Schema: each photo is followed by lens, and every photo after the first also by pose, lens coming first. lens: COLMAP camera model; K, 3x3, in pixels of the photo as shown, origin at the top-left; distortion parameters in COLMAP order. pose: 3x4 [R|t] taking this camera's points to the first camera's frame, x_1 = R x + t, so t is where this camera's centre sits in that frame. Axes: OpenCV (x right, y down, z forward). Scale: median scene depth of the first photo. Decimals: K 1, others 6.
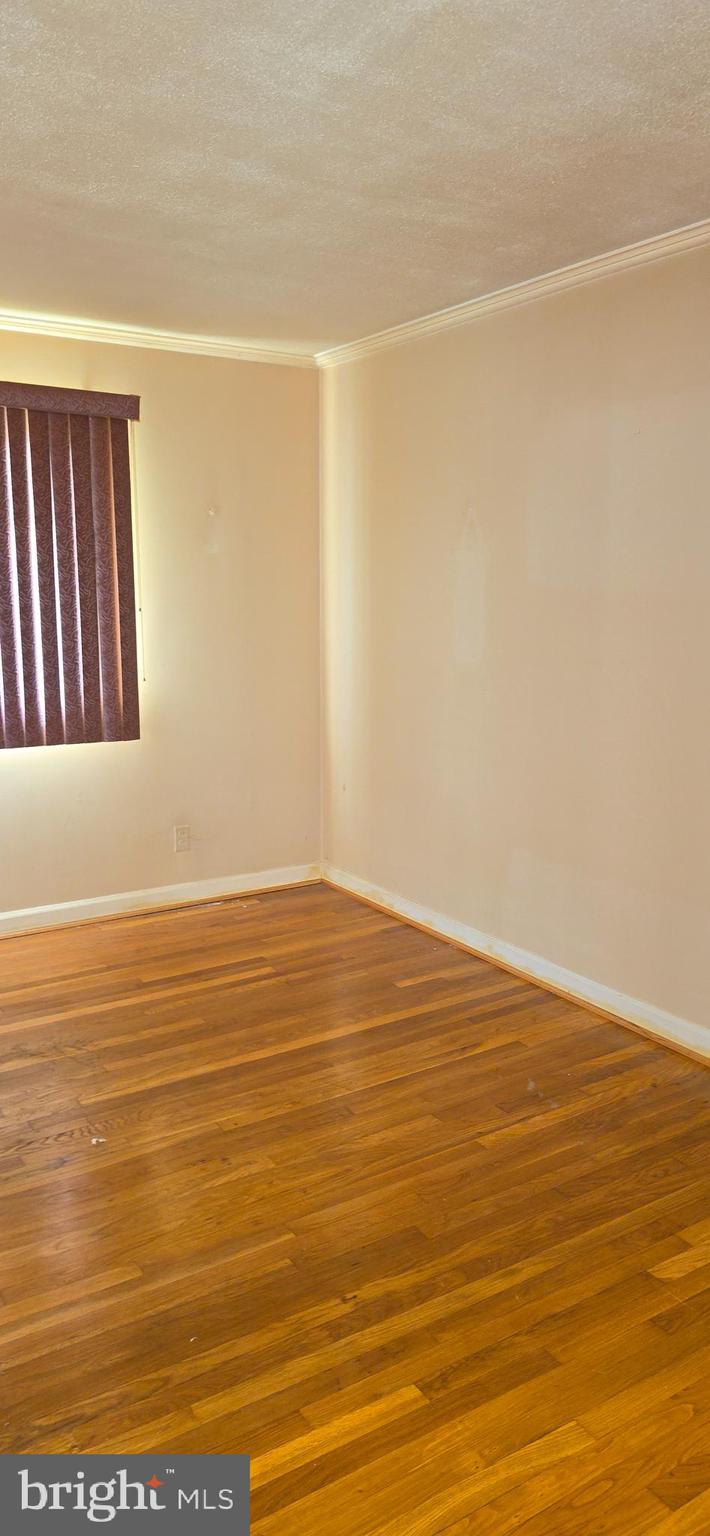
lens RADIAL K [[1064.3, 0, 356.7], [0, 1064.3, 780.6], [0, 0, 1]] dist [0.014051, -0.010207]
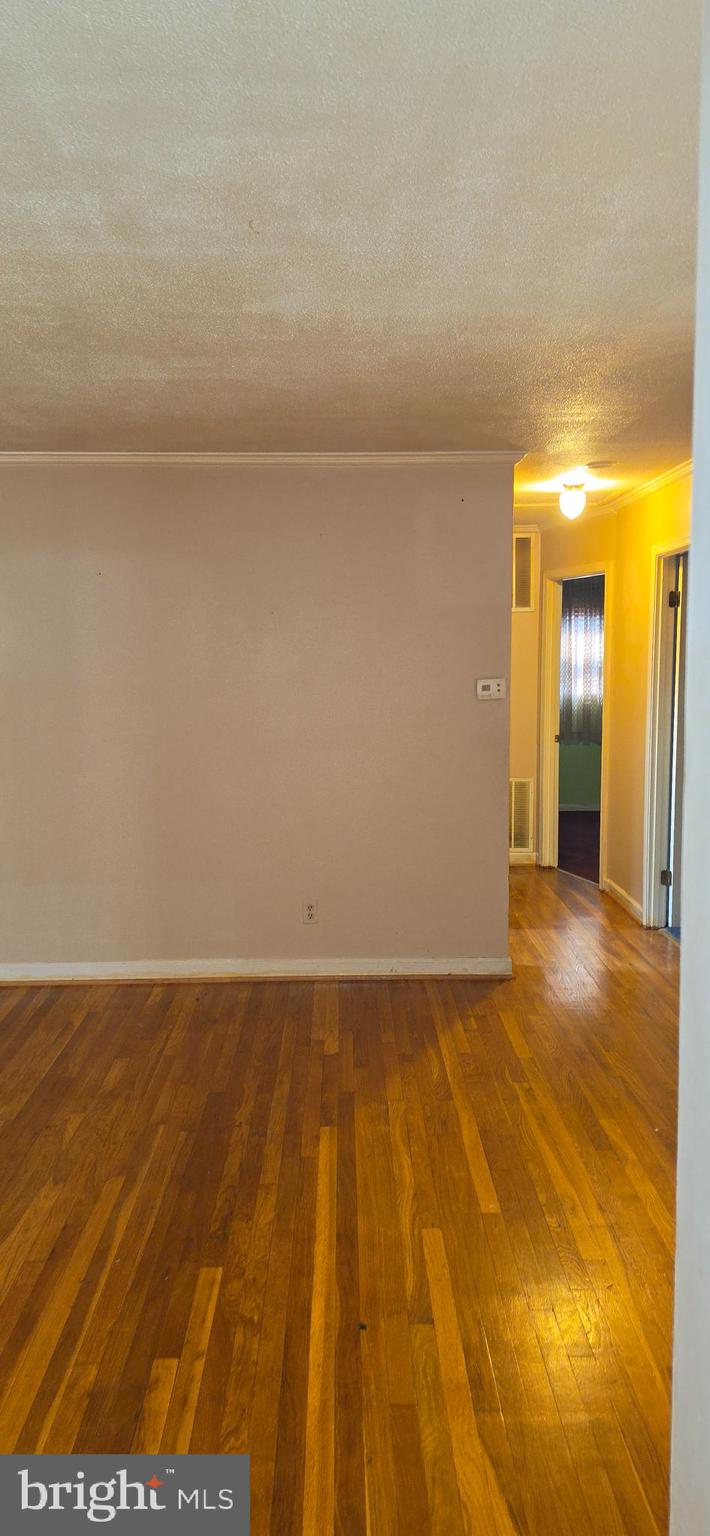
lens RADIAL K [[1064.3, 0, 326.4], [0, 1064.3, 737.6], [0, 0, 1]] dist [0.014051, -0.010207]
pose [[0.547912, -0.078092, 0.832883, -0.813992], [0.180390, 0.983239, -0.026480, -0.006137], [-0.816855, 0.164753, 0.552815, -0.042583]]
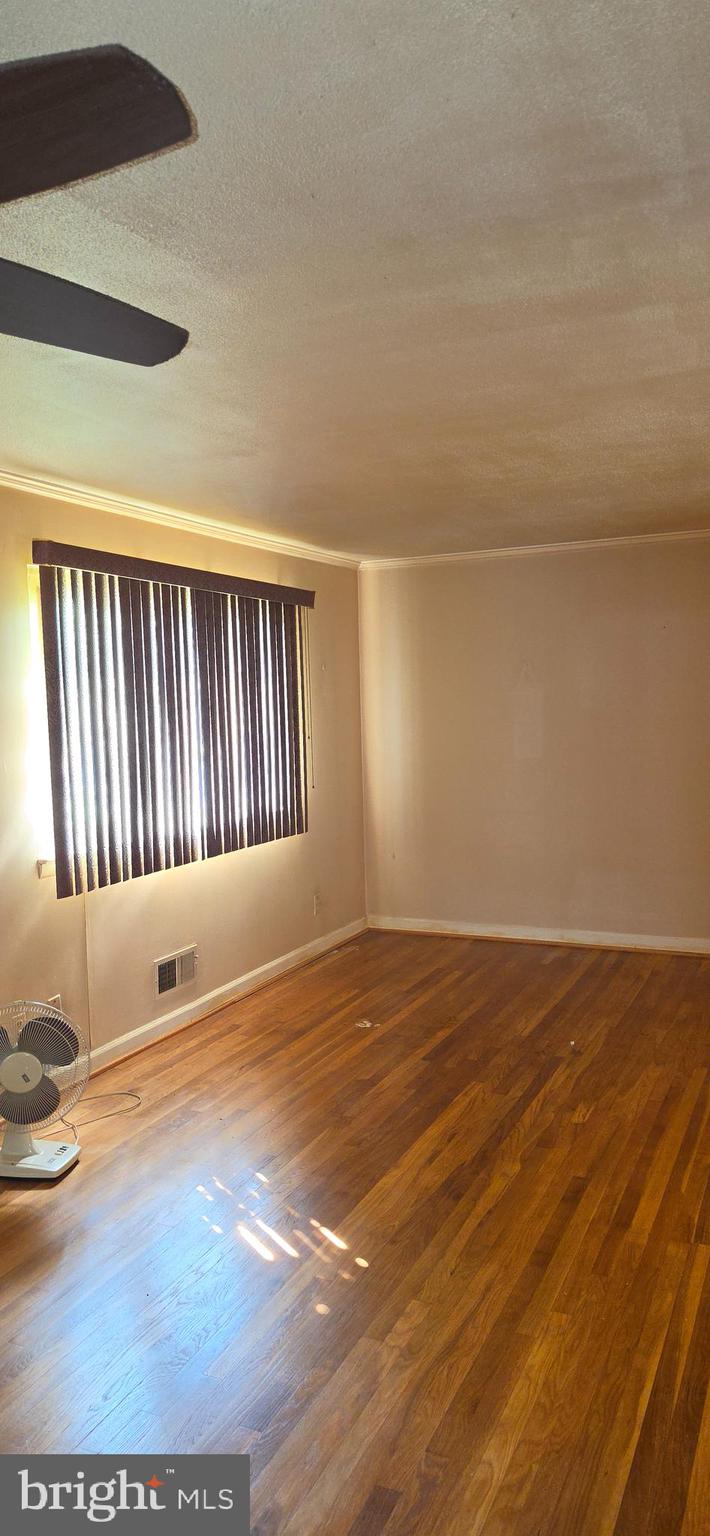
lens RADIAL K [[1040.8, 0, 358.7], [0, 1040.8, 767.7], [0, 0, 1]] dist [0.011033, 0.000933]
pose [[0.840771, -0.054327, 0.538659, -1.209085], [0.122521, 0.988233, -0.091569, 0.015110], [-0.527345, 0.142986, 0.837533, -0.227580]]
